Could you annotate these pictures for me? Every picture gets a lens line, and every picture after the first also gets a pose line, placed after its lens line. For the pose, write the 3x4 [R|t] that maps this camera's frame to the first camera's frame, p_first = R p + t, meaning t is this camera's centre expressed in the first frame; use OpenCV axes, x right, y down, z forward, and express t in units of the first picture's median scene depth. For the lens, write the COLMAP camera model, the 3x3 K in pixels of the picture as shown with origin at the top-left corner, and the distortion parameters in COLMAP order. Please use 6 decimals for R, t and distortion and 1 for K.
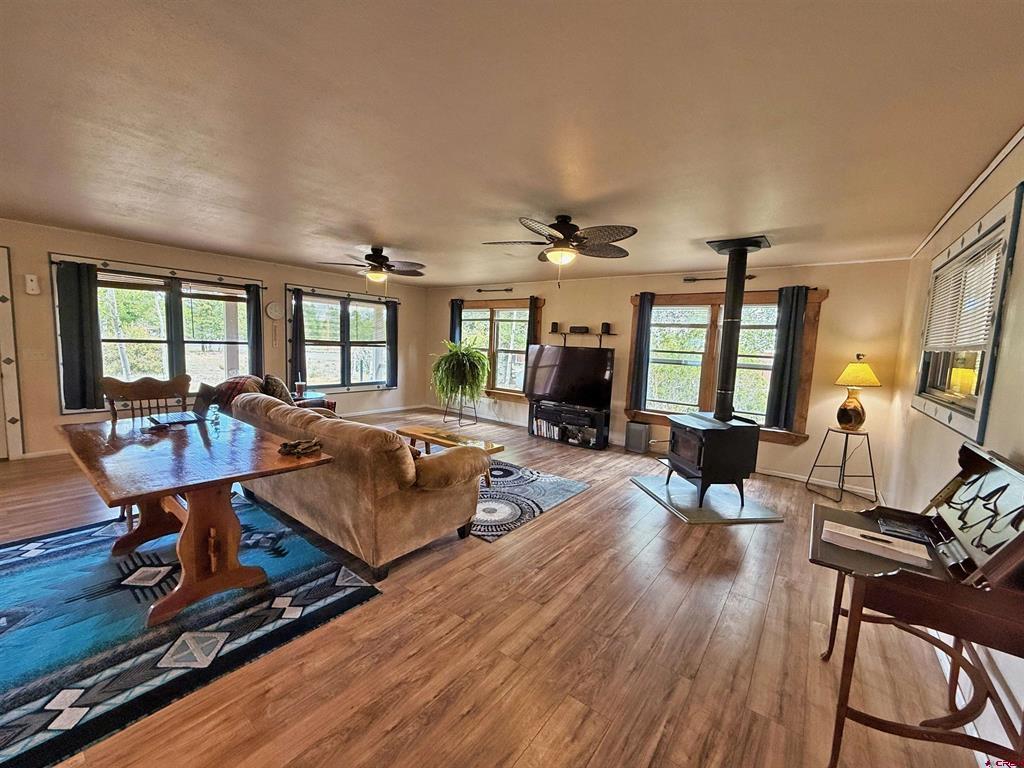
lens RADIAL K [[406.3, 0, 512.0], [0, 406.3, 383.3], [0, 0, 1]] dist [-0.001550, 0.000492]
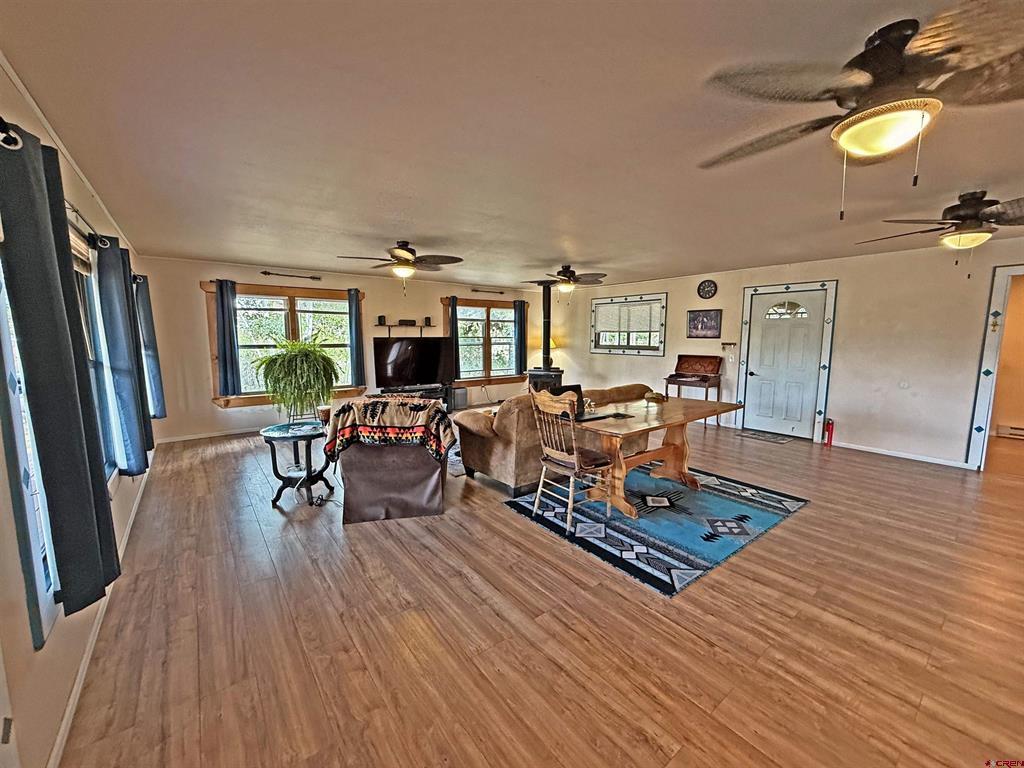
lens RADIAL K [[406.3, 0, 513.4], [0, 406.3, 383.6], [0, 0, 1]] dist [-0.001550, 0.000492]
pose [[0.243118, -0.147710, 0.958684, -0.924565], [0.121929, 0.985152, 0.120867, -0.064433], [-0.962303, 0.087507, 0.257518, 0.432439]]
